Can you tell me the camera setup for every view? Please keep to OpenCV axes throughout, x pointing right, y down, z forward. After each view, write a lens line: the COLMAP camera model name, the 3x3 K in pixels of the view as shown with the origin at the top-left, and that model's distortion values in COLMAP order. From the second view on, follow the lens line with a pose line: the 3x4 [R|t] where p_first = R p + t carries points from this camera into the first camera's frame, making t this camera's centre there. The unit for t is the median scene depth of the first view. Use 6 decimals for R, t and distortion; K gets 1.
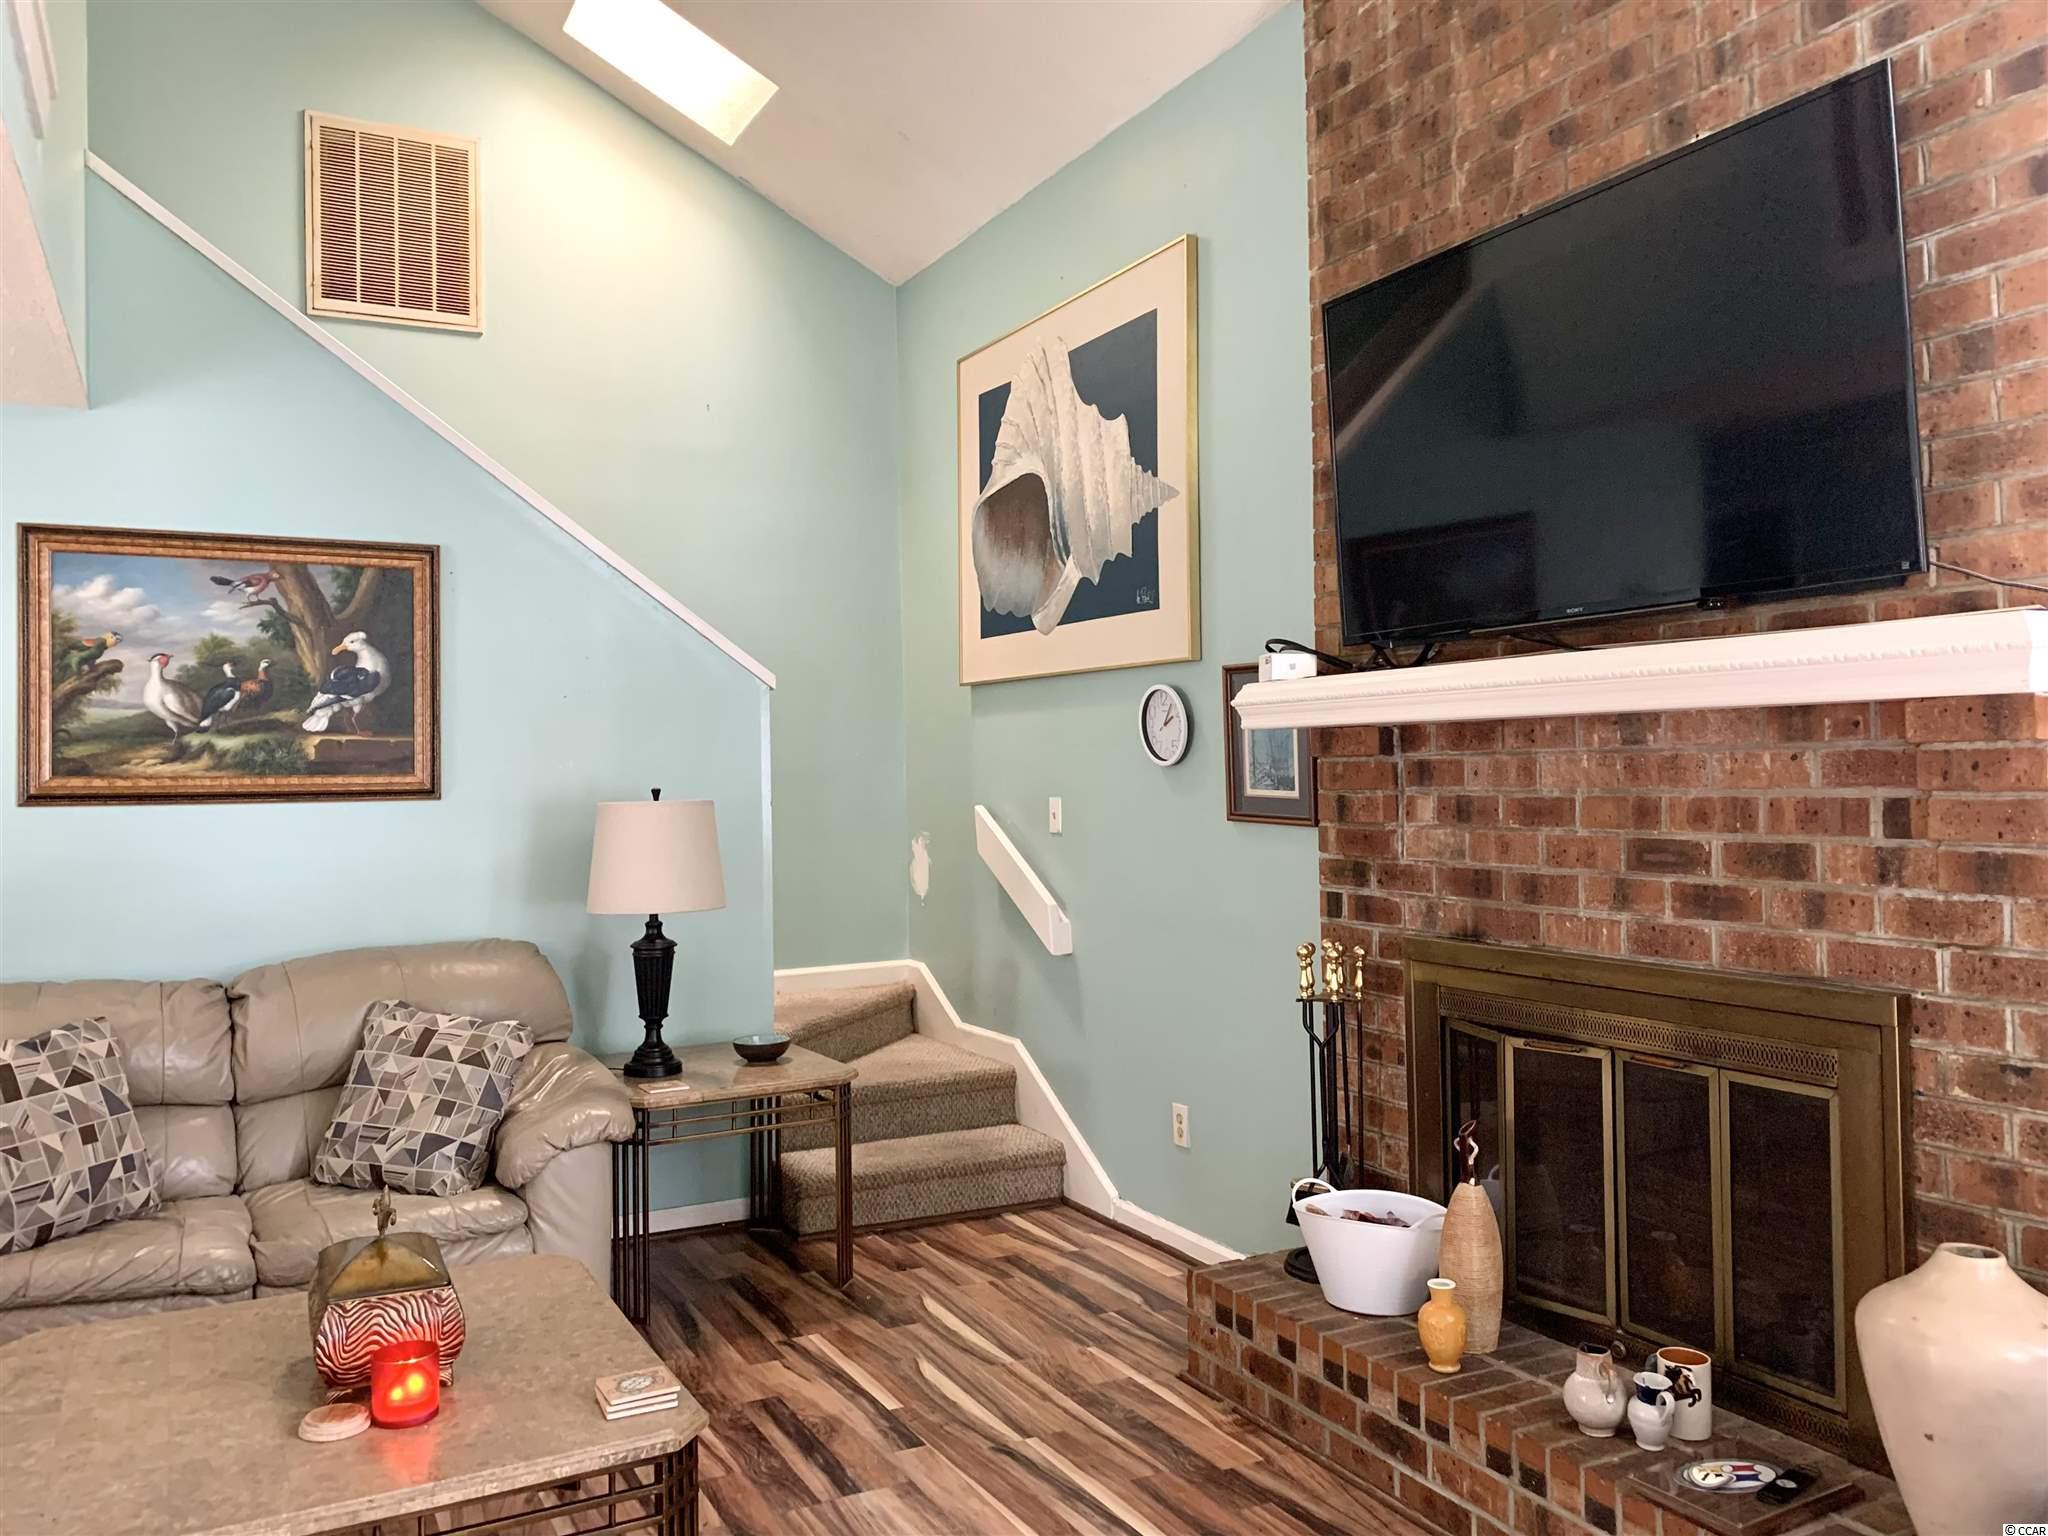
lens RADIAL K [[1575.7, 0, 999.3], [0, 1575.7, 748.4], [0, 0, 1]] dist [0.020238, -0.002458]
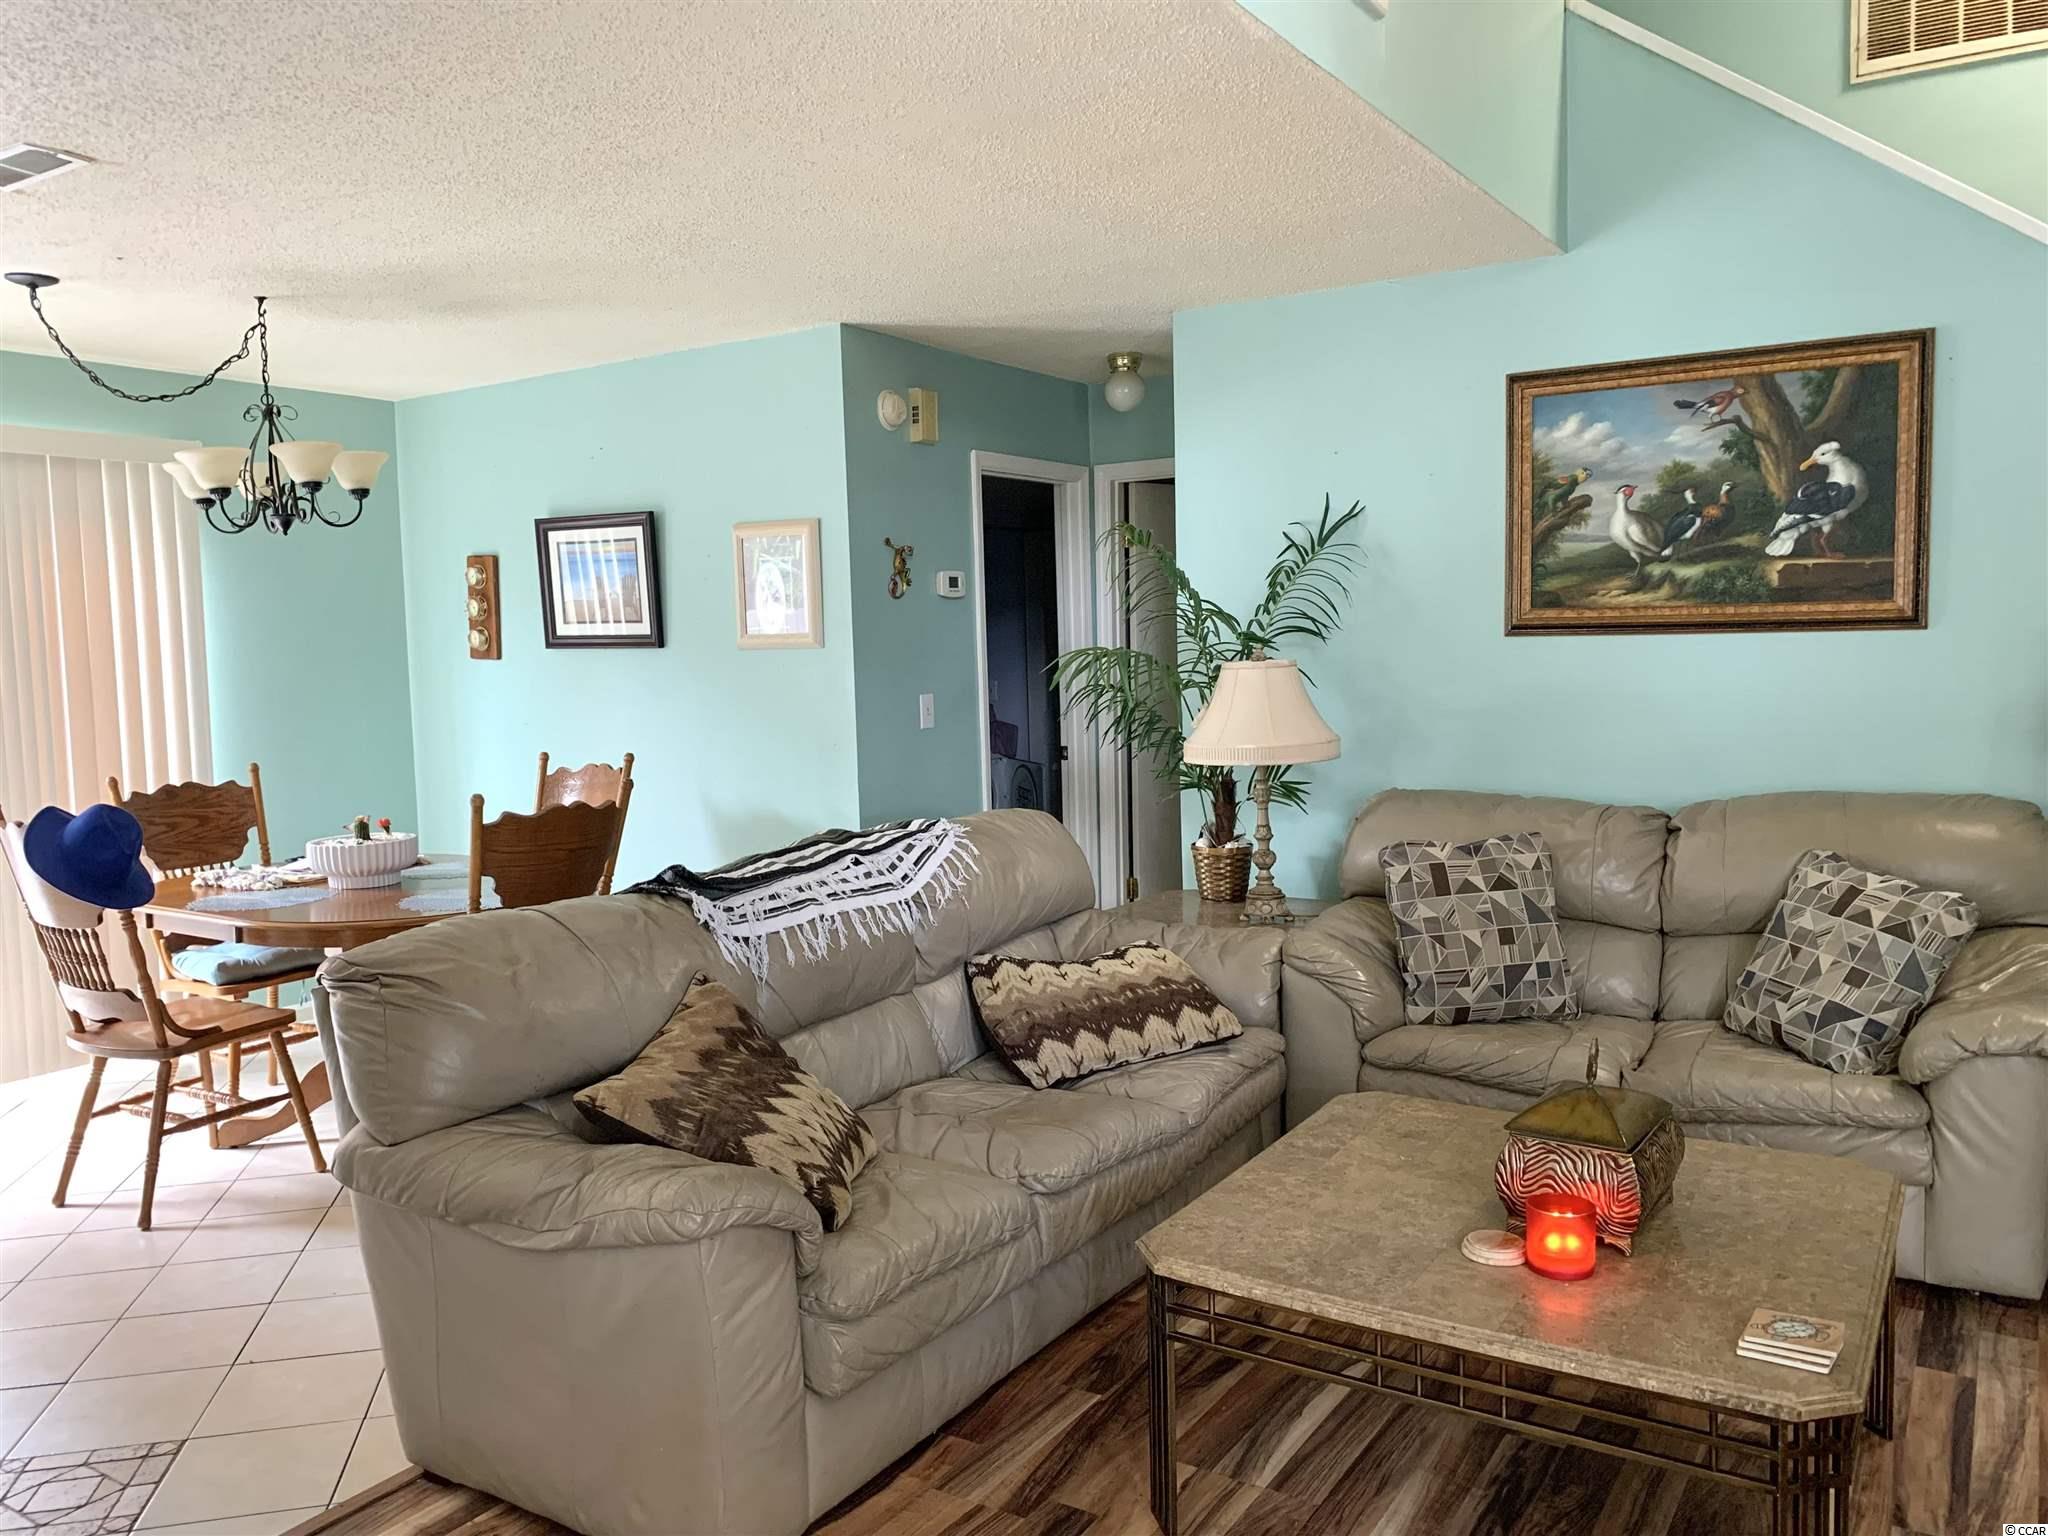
lens RADIAL K [[1575.7, 0, 999.3], [0, 1575.7, 748.4], [0, 0, 1]] dist [0.020238, -0.002458]
pose [[0.502730, 0.065591, -0.861952, 0.164285], [0.030510, 0.995150, 0.093522, 0.001072], [0.863905, -0.073314, 0.498290, 0.146314]]
